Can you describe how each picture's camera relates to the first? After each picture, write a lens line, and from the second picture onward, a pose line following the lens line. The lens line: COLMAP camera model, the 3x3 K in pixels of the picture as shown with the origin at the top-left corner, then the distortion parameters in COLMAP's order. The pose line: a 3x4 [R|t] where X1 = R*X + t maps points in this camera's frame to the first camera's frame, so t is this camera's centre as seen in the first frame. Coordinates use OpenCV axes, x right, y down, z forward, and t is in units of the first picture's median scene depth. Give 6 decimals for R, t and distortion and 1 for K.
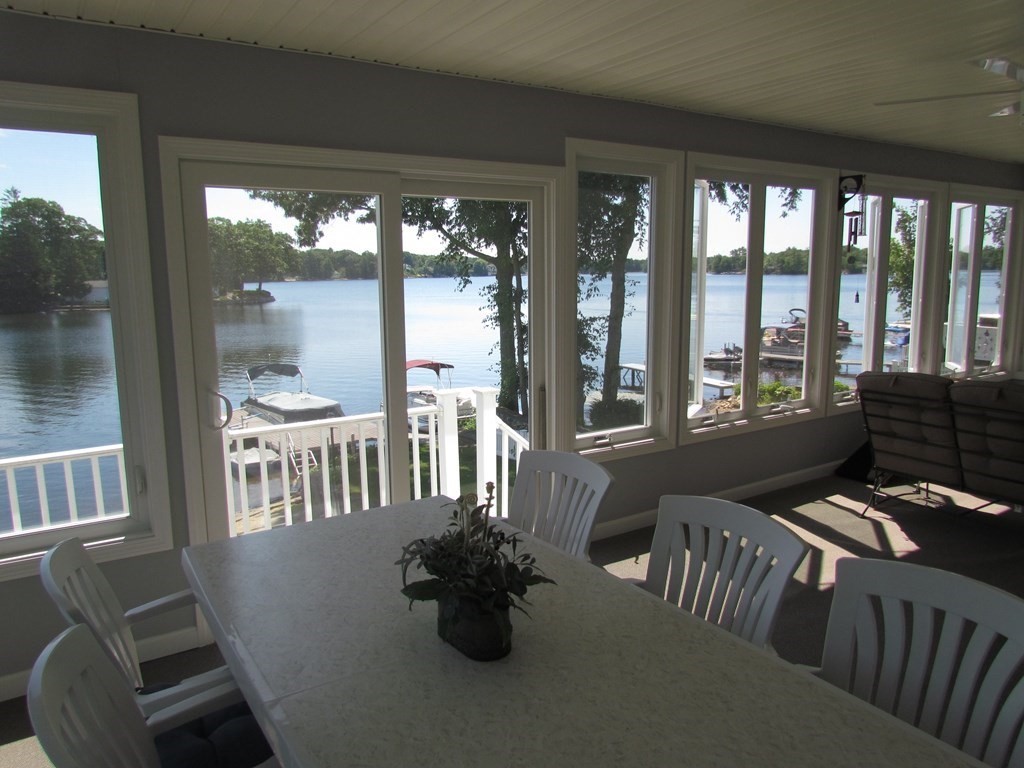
lens RADIAL K [[735.2, 0, 504.5], [0, 735.2, 389.4], [0, 0, 1]] dist [-0.038664, 0.010235]
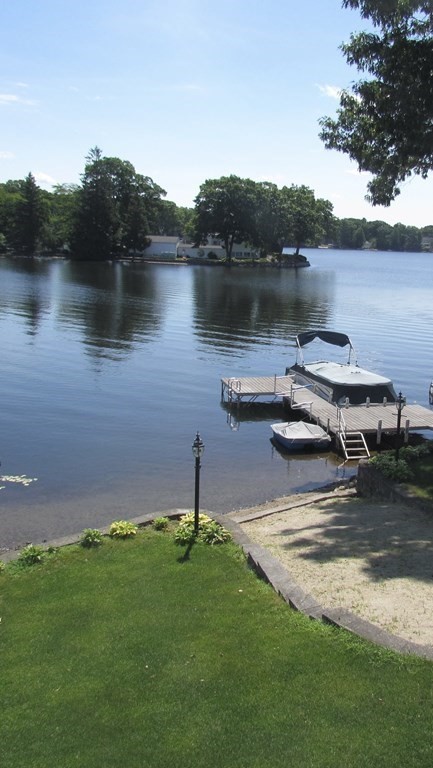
lens RADIAL K [[585.9, 0, 219.6], [0, 585.9, 381.1], [0, 0, 1]] dist [-0.047966, -0.002387]
pose [[0.930990, 0.129211, -0.341412, -0.150376], [-0.109894, 0.991078, 0.075417, -0.011118], [0.348111, -0.032694, 0.936883, 0.213976]]
